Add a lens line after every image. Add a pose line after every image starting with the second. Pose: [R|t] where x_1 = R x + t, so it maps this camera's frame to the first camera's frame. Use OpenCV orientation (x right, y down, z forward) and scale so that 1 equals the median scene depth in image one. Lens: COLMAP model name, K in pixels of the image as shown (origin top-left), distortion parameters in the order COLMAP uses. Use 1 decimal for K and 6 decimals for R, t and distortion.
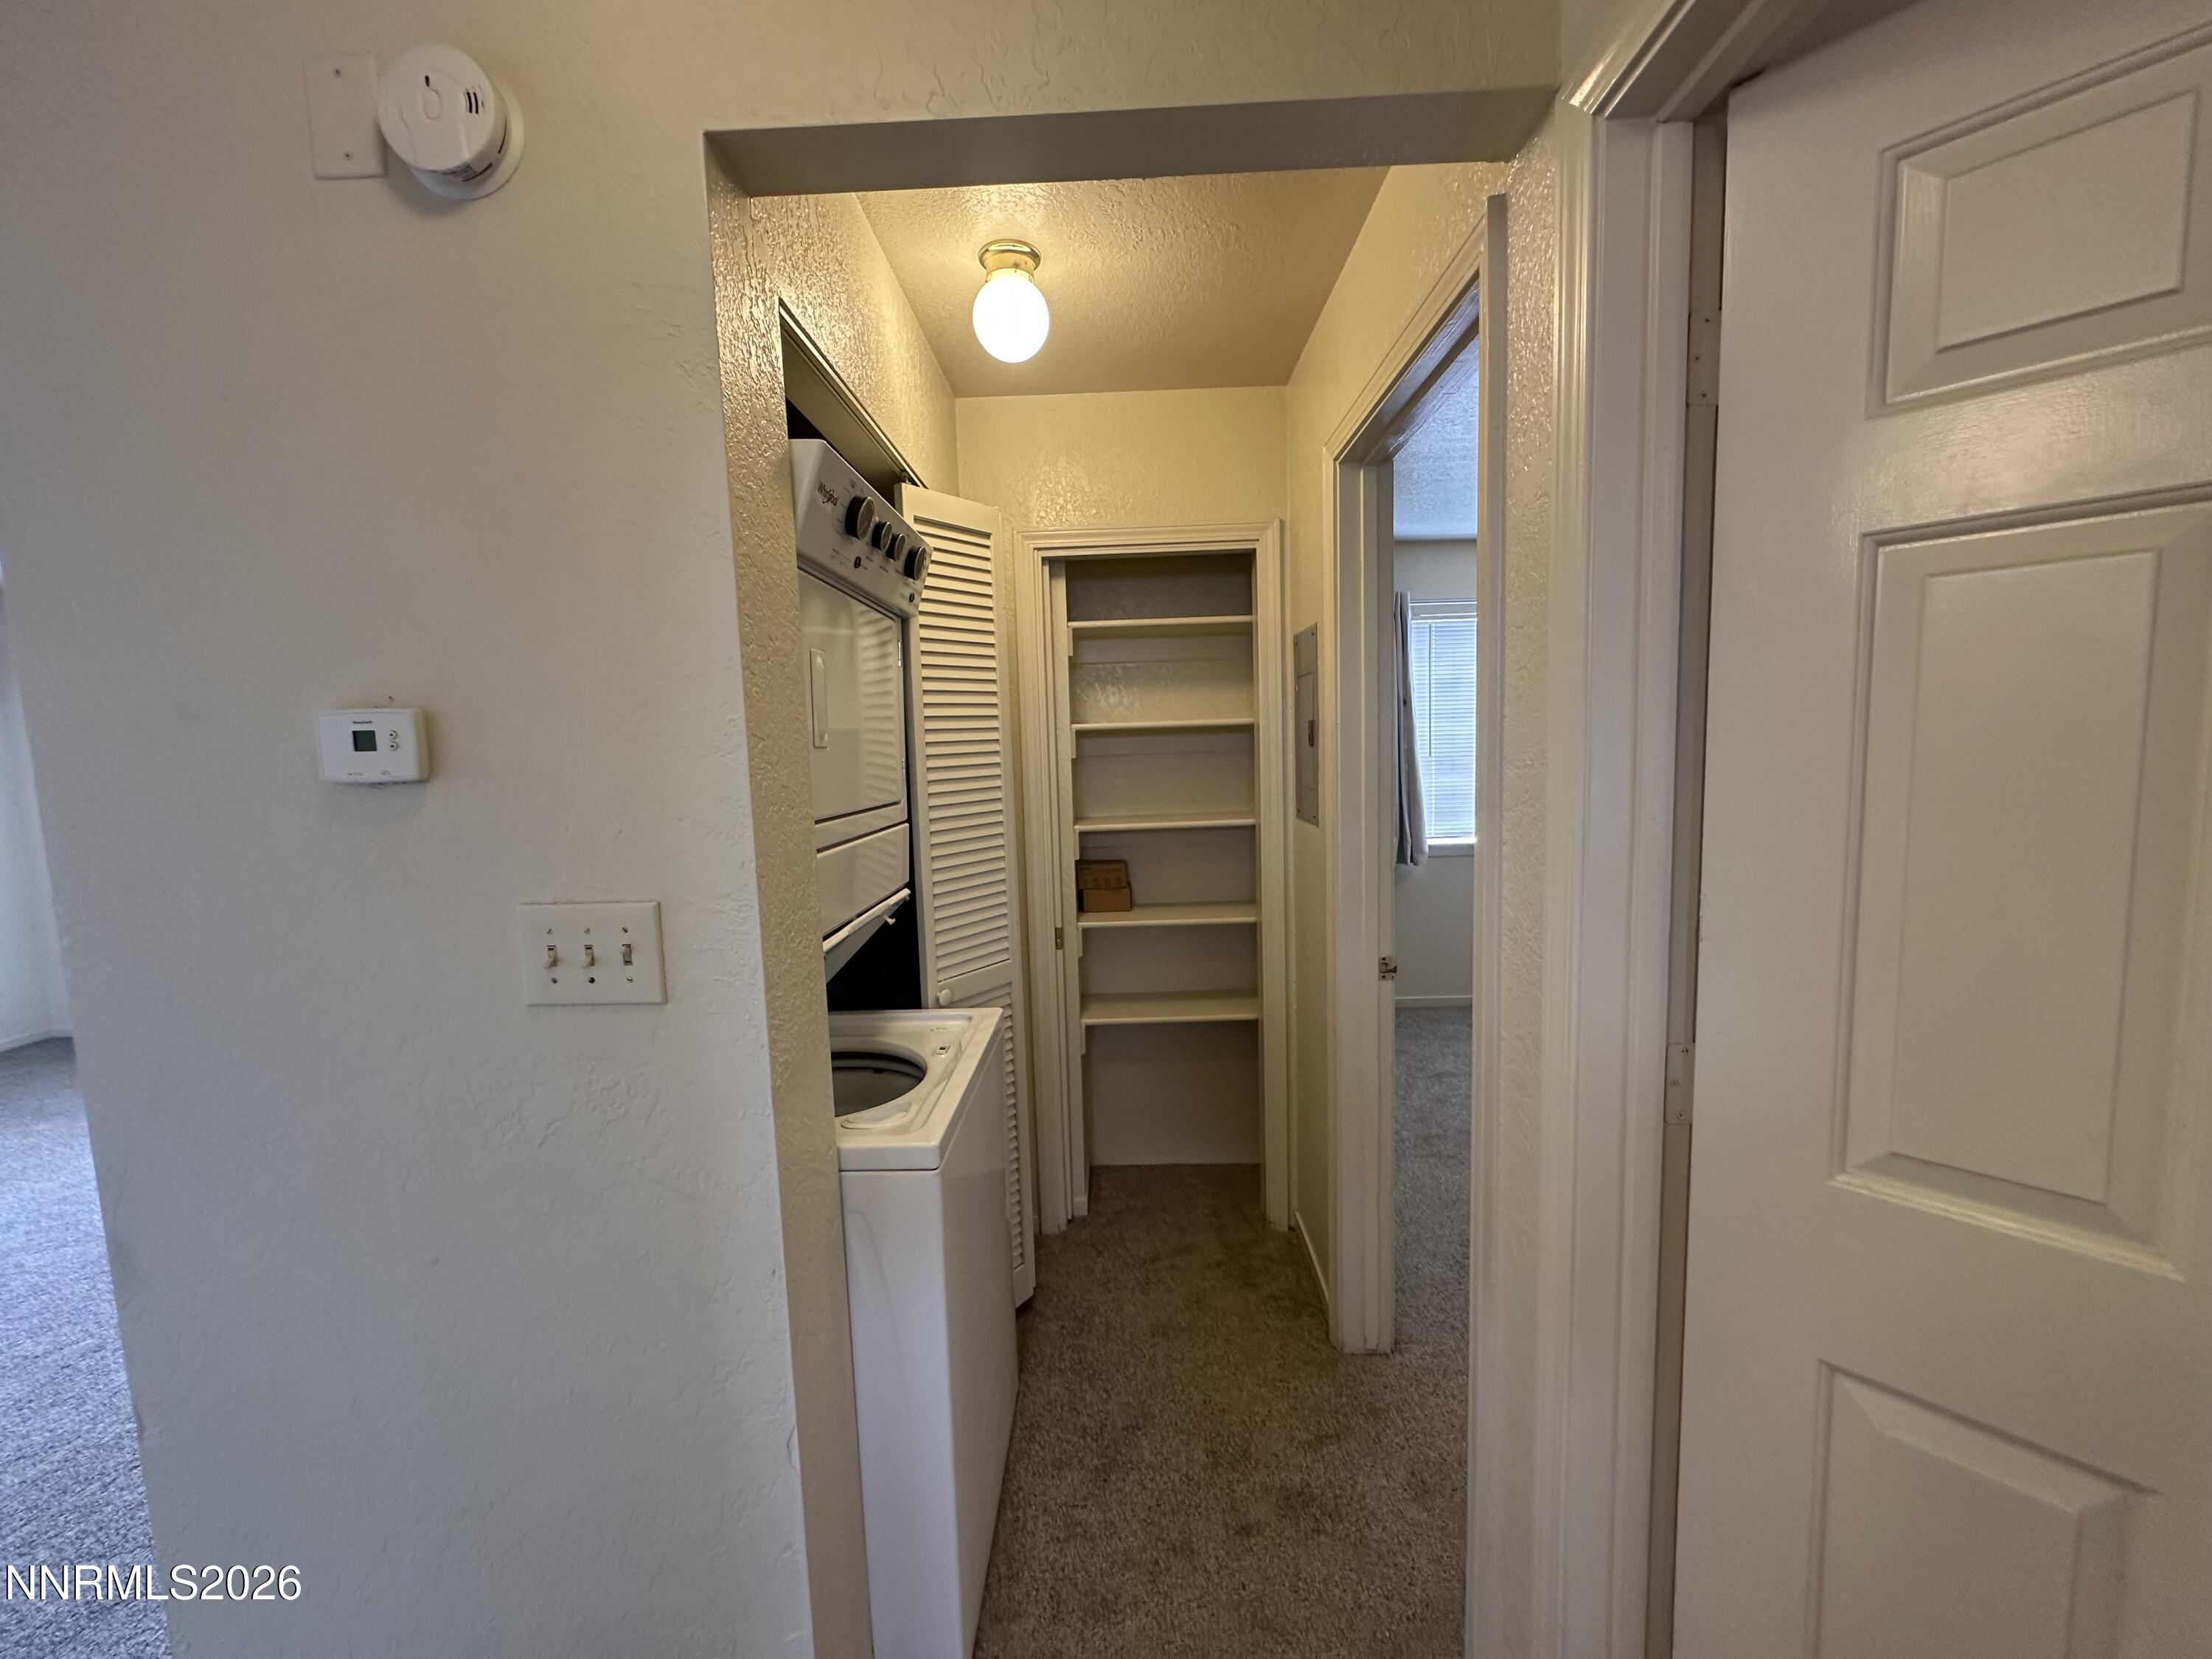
lens RADIAL K [[884.9, 0, 1109.1], [0, 884.9, 829.2], [0, 0, 1]] dist [-0.002017, 0.000234]
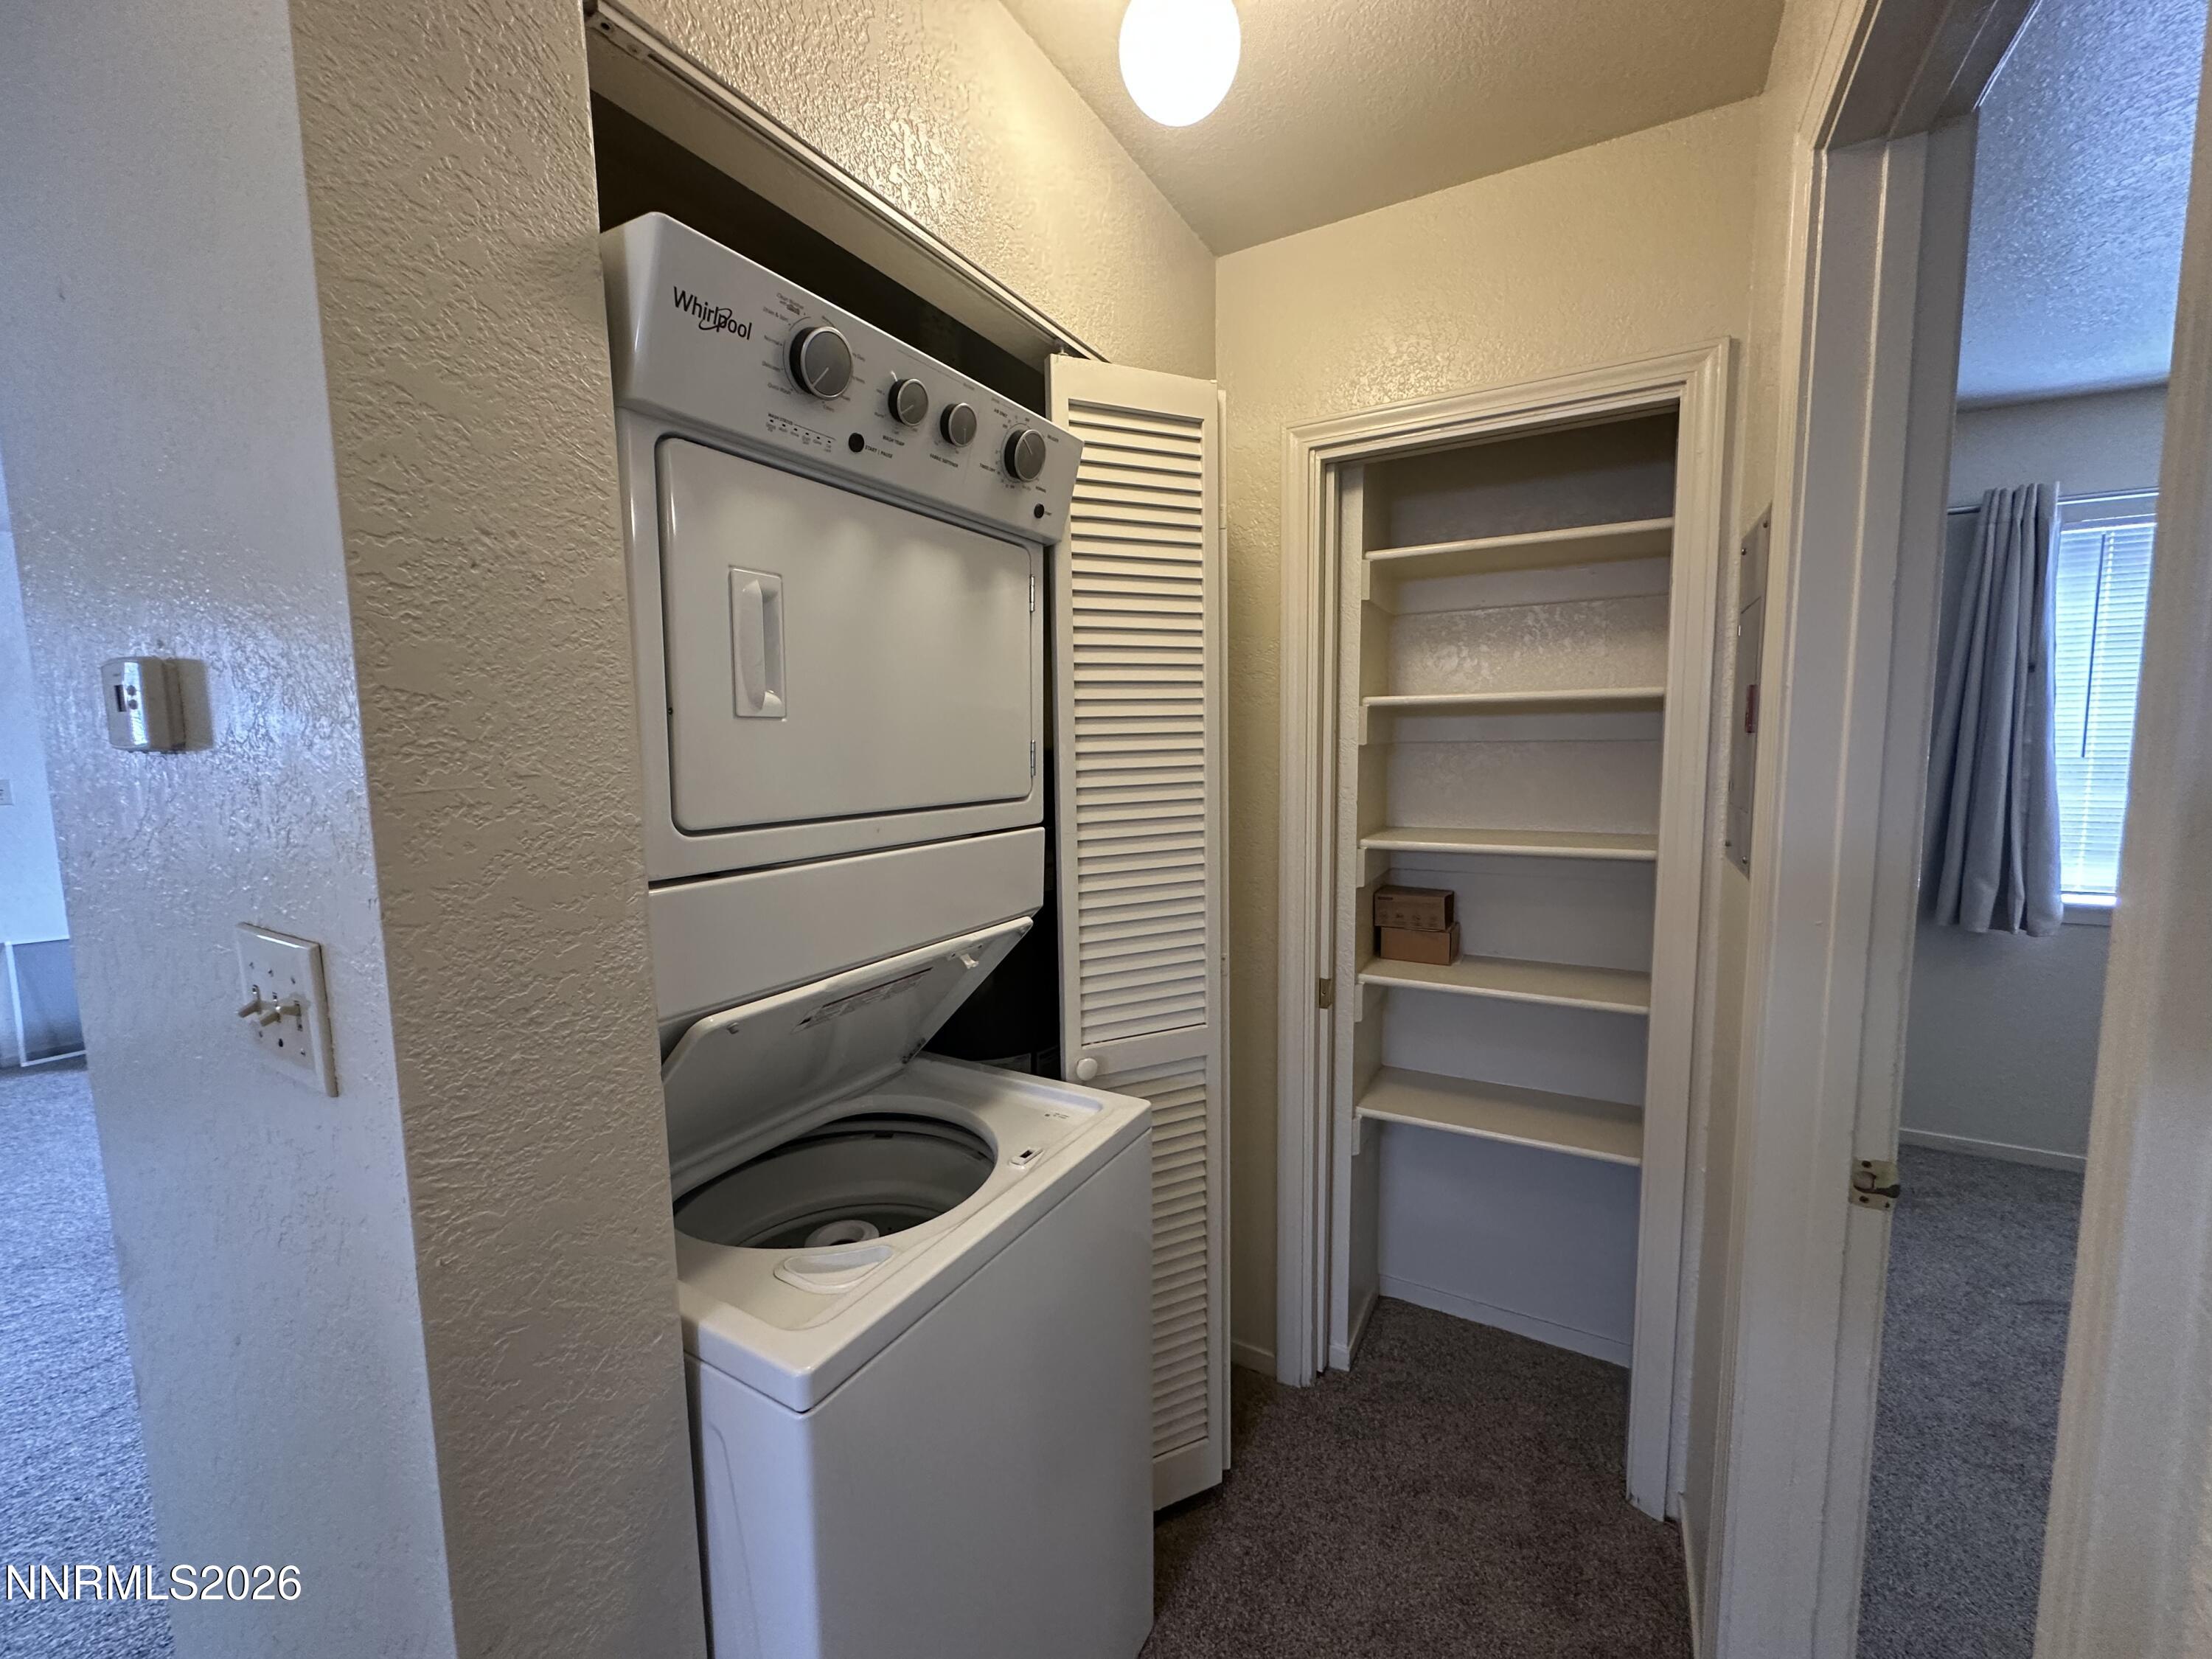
lens RADIAL K [[884.9, 0, 1105.1], [0, 884.9, 827.7], [0, 0, 1]] dist [-0.002017, 0.000234]
pose [[0.876984, 0.068502, -0.475611, 0.126043], [-0.060712, 0.997650, 0.031744, -0.024833], [0.476669, 0.001037, 0.879083, 0.286947]]
